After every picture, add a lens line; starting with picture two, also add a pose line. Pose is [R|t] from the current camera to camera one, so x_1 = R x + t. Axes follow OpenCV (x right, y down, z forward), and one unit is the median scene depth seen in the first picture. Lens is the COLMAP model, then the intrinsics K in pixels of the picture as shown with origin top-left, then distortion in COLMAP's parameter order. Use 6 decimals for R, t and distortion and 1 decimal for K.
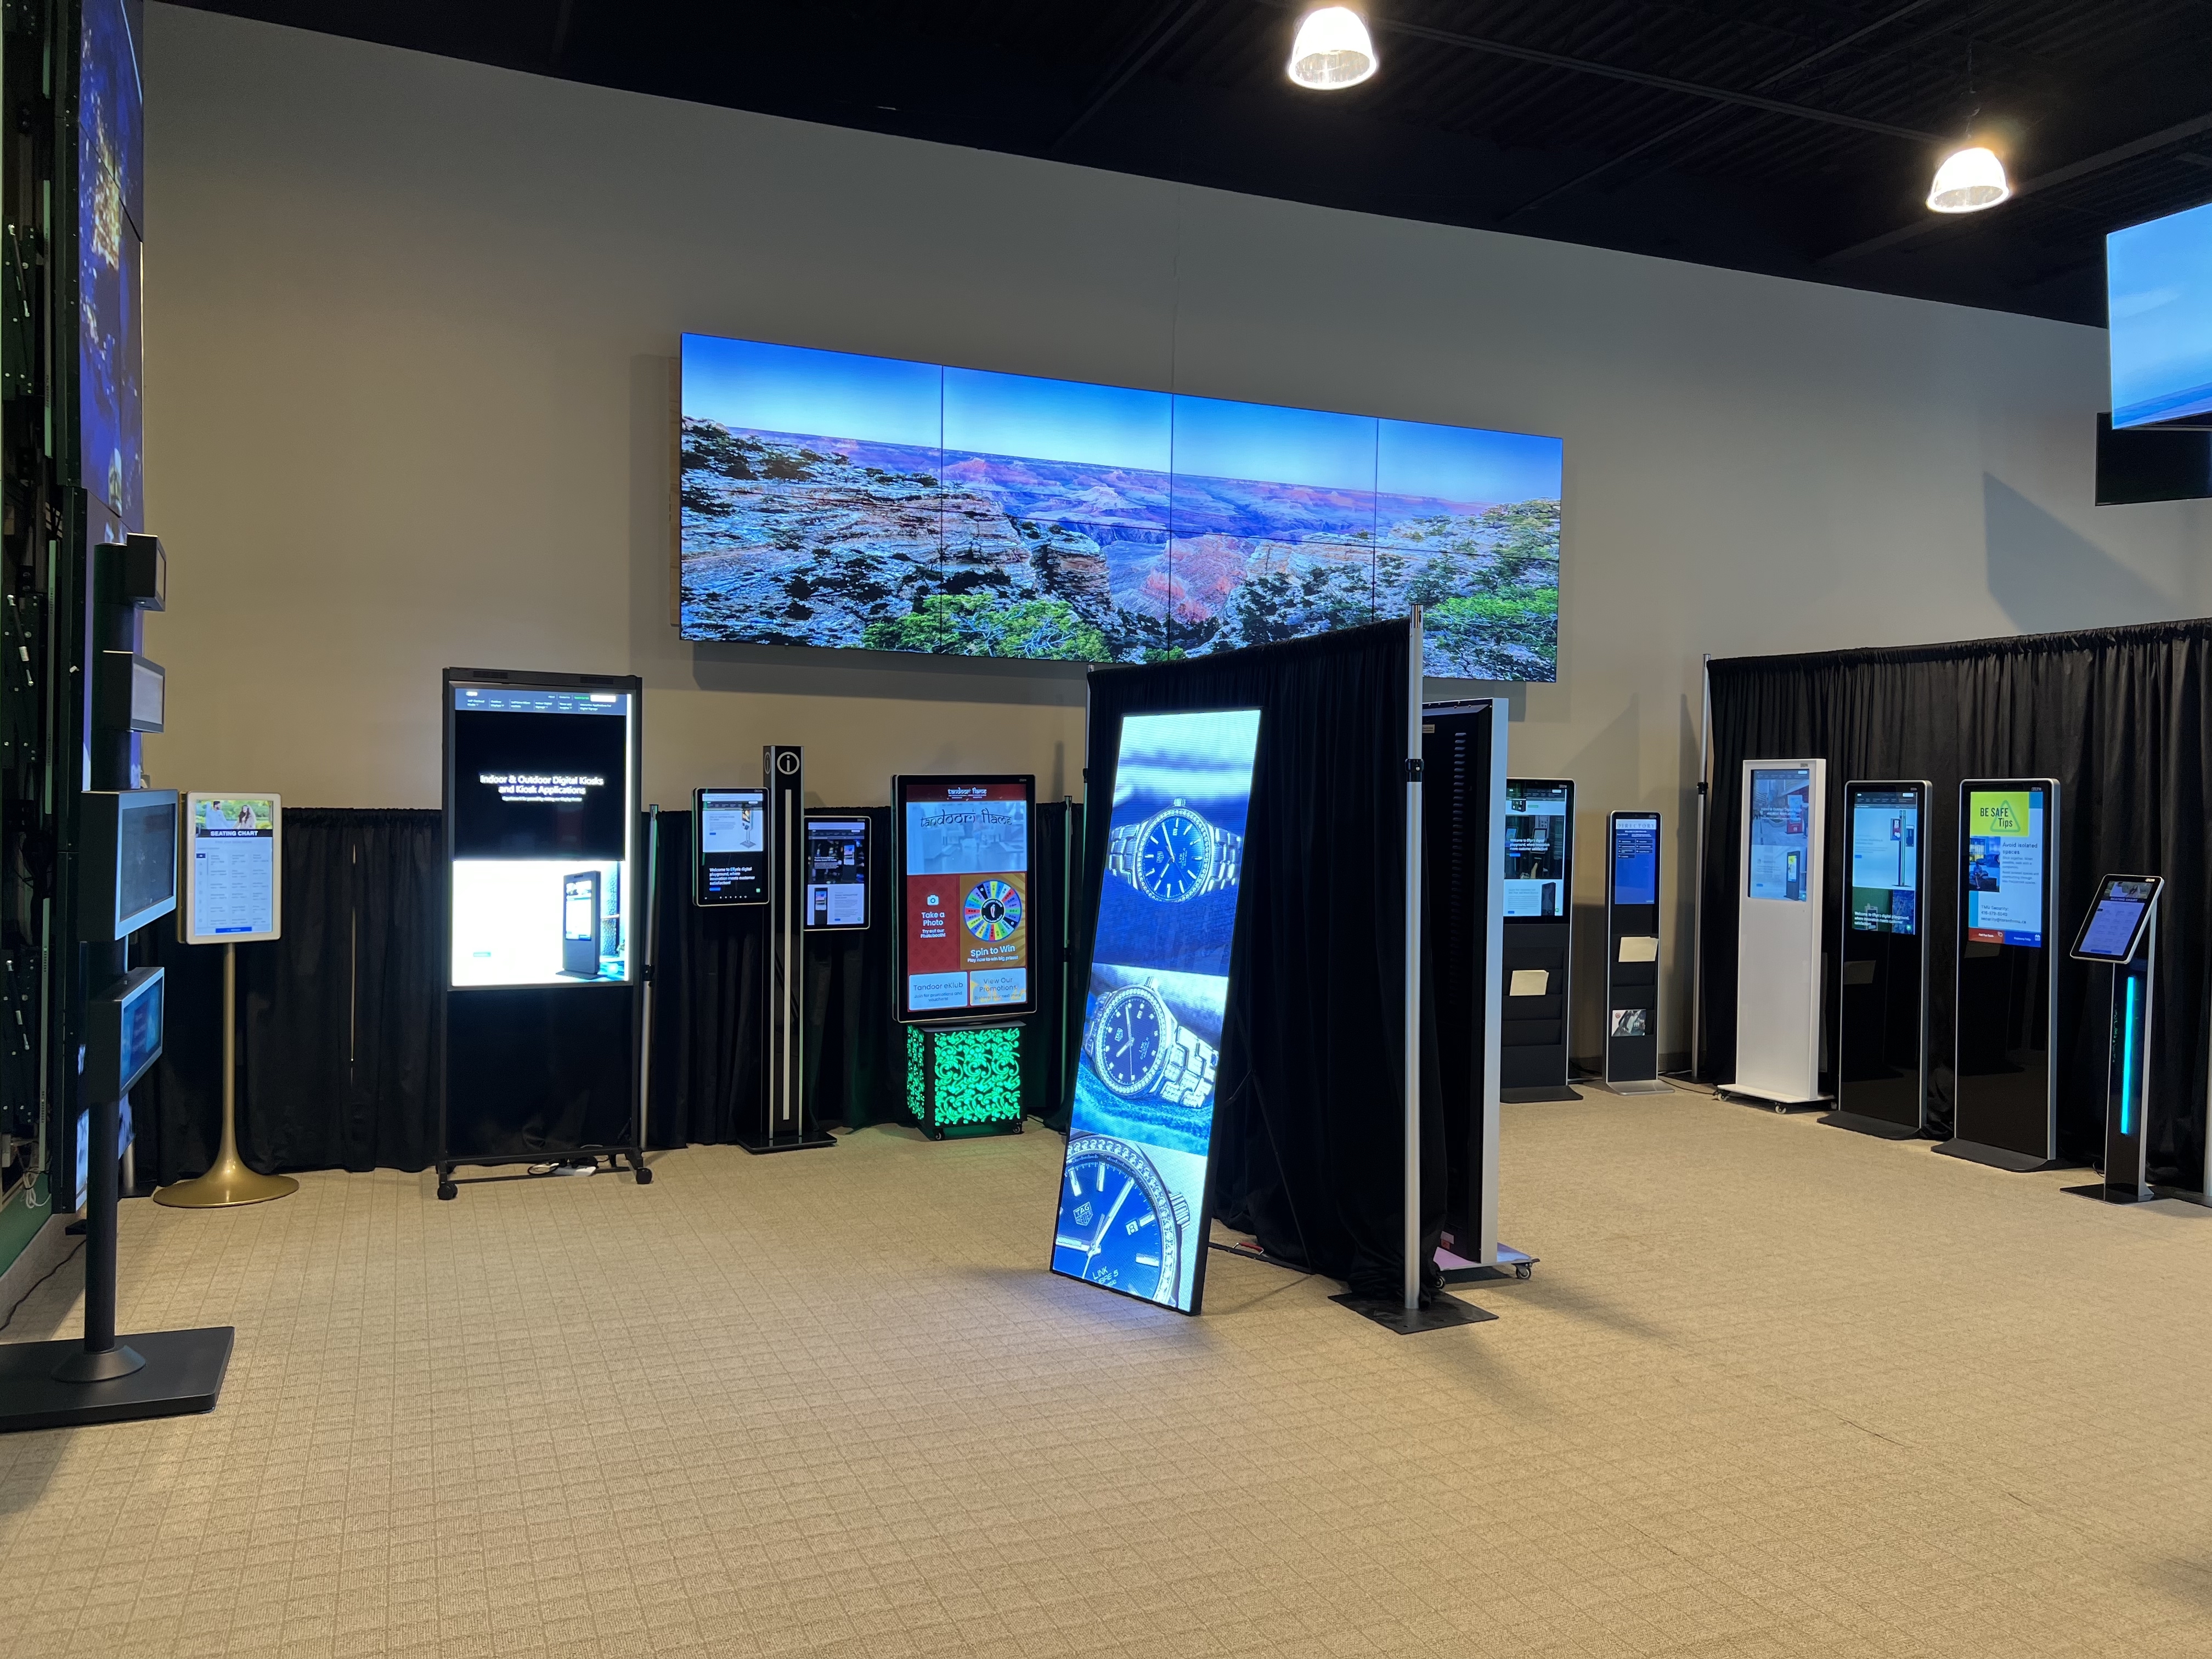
lens RADIAL K [[1661.3, 0, 1120.0], [0, 1661.3, 828.9], [0, 0, 1]] dist [0.068980, -0.096156]
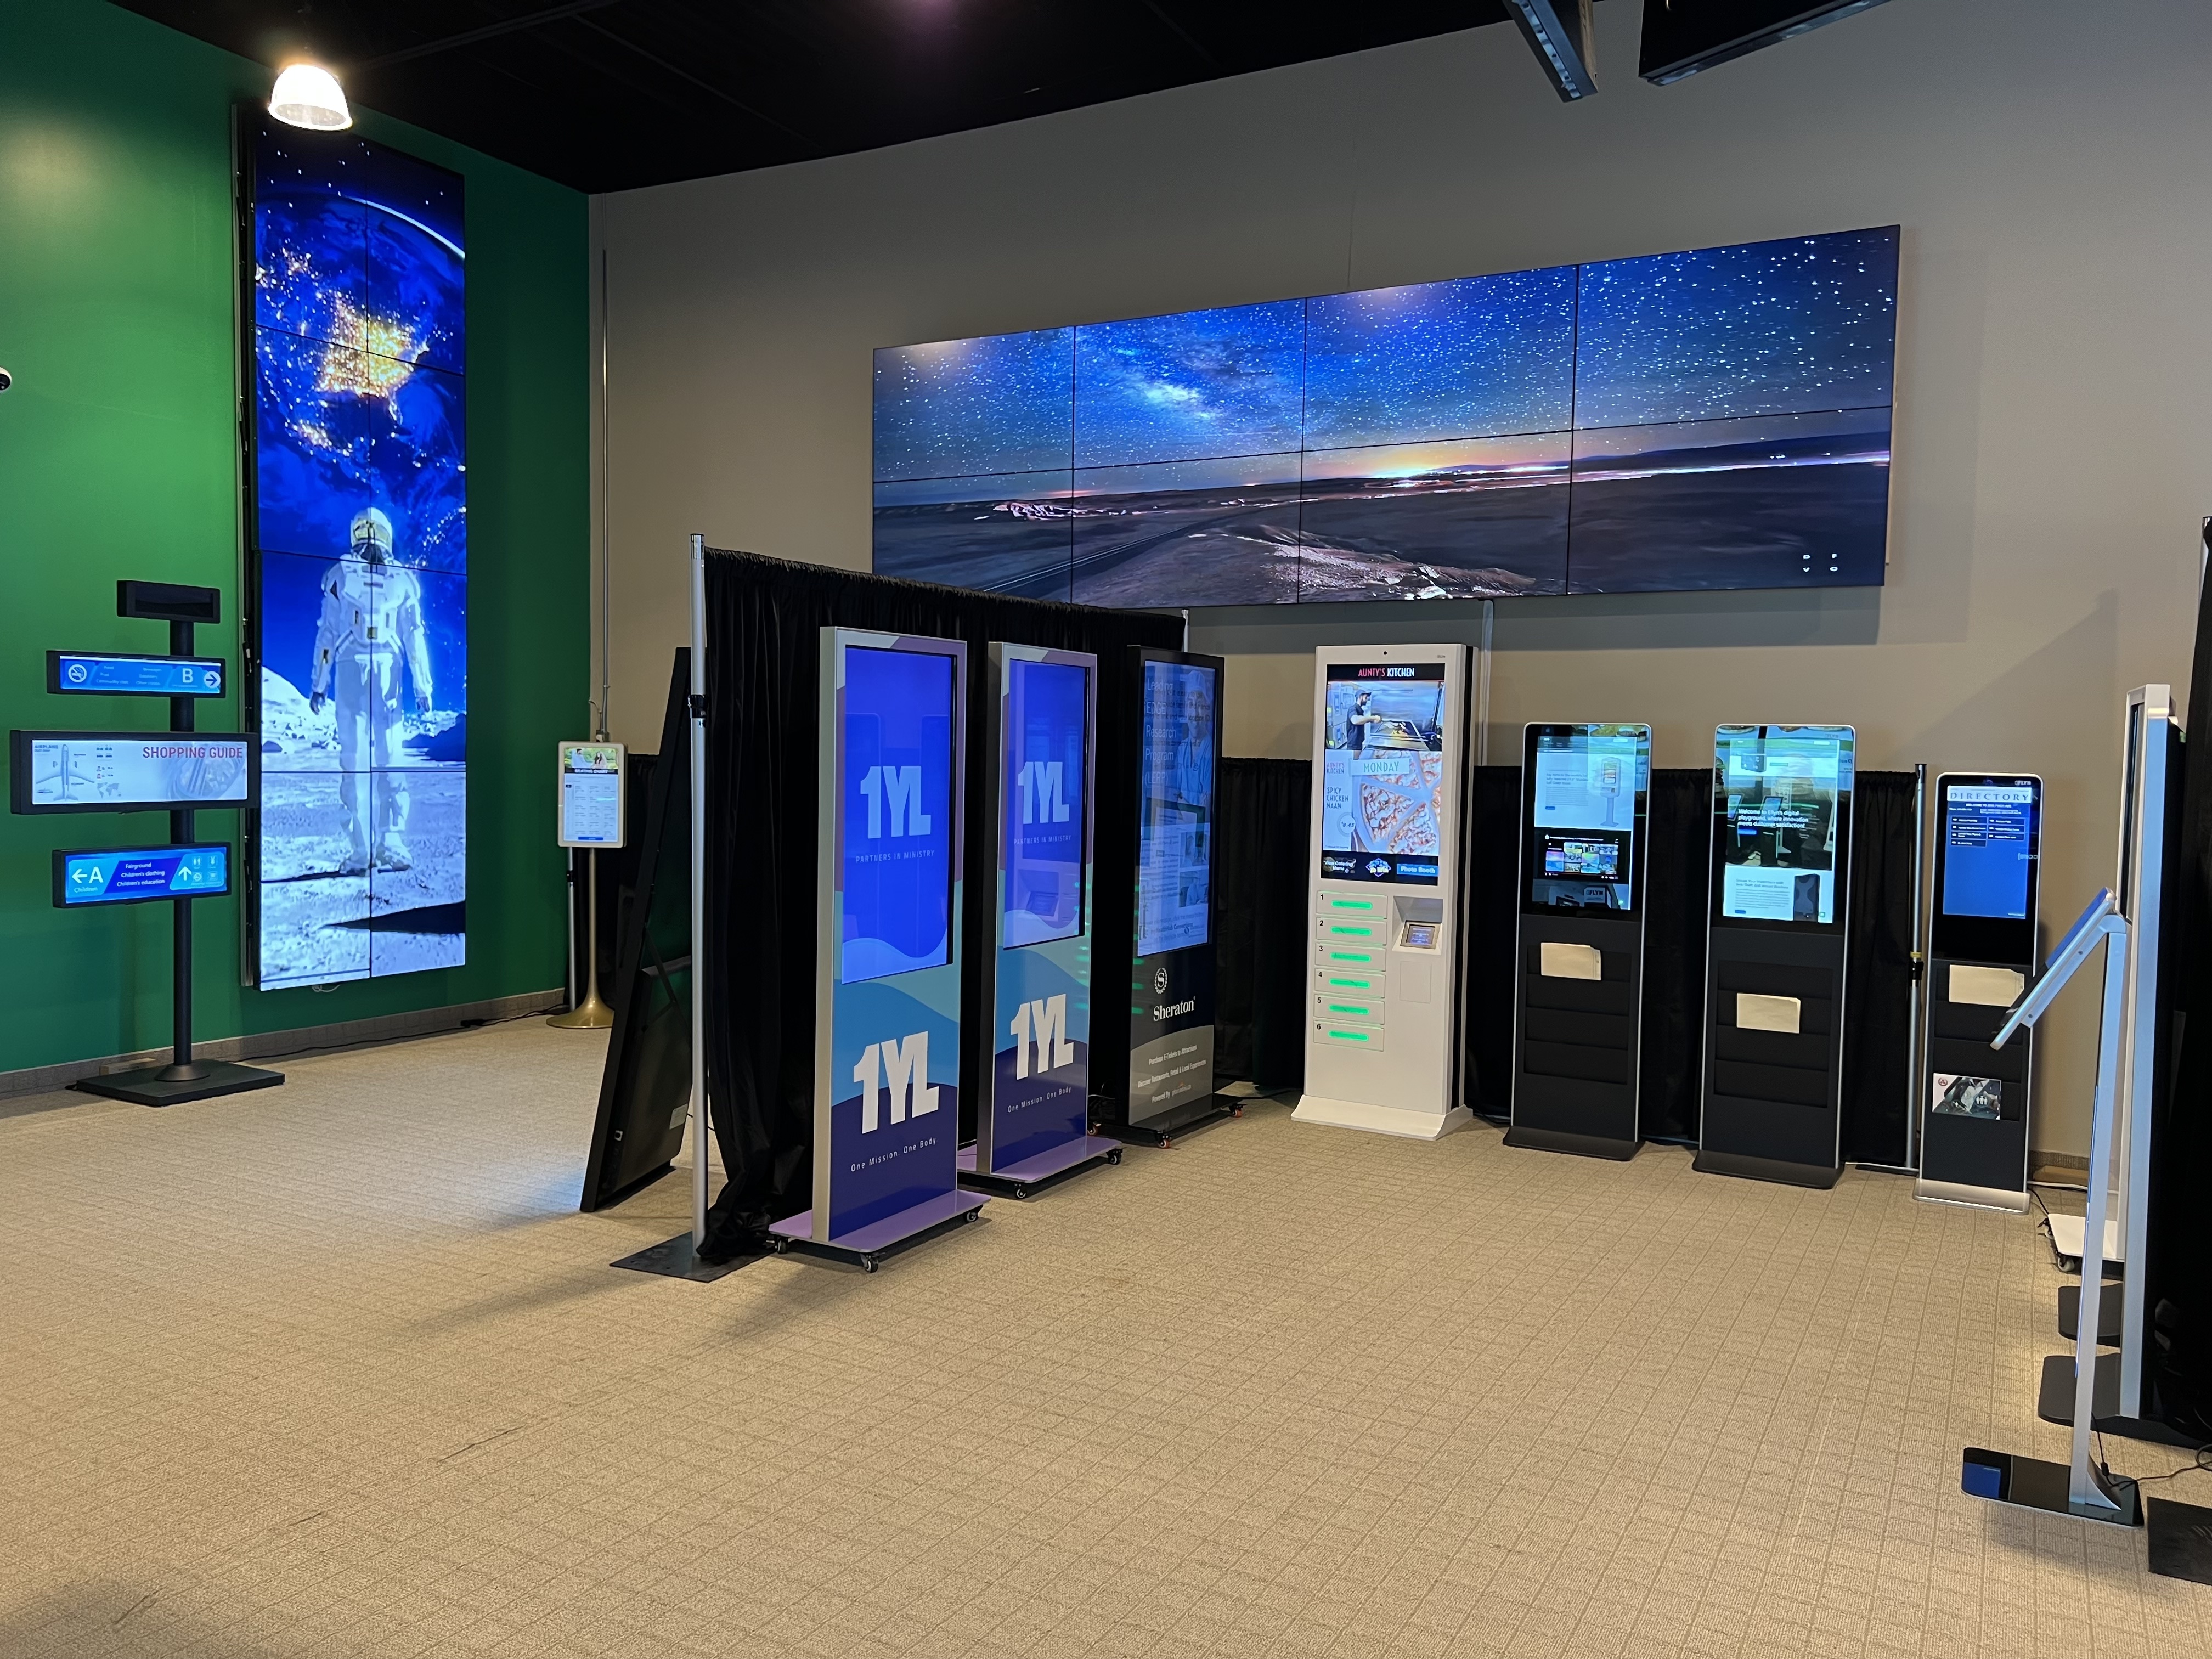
lens RADIAL K [[1661.3, 0, 1120.0], [0, 1661.3, 828.9], [0, 0, 1]] dist [0.068980, -0.096156]
pose [[0.618397, 0.035564, -0.785061, 0.889261], [-0.025973, 0.999355, 0.024812, 0.004773], [0.785437, 0.005047, 0.618921, 0.478608]]
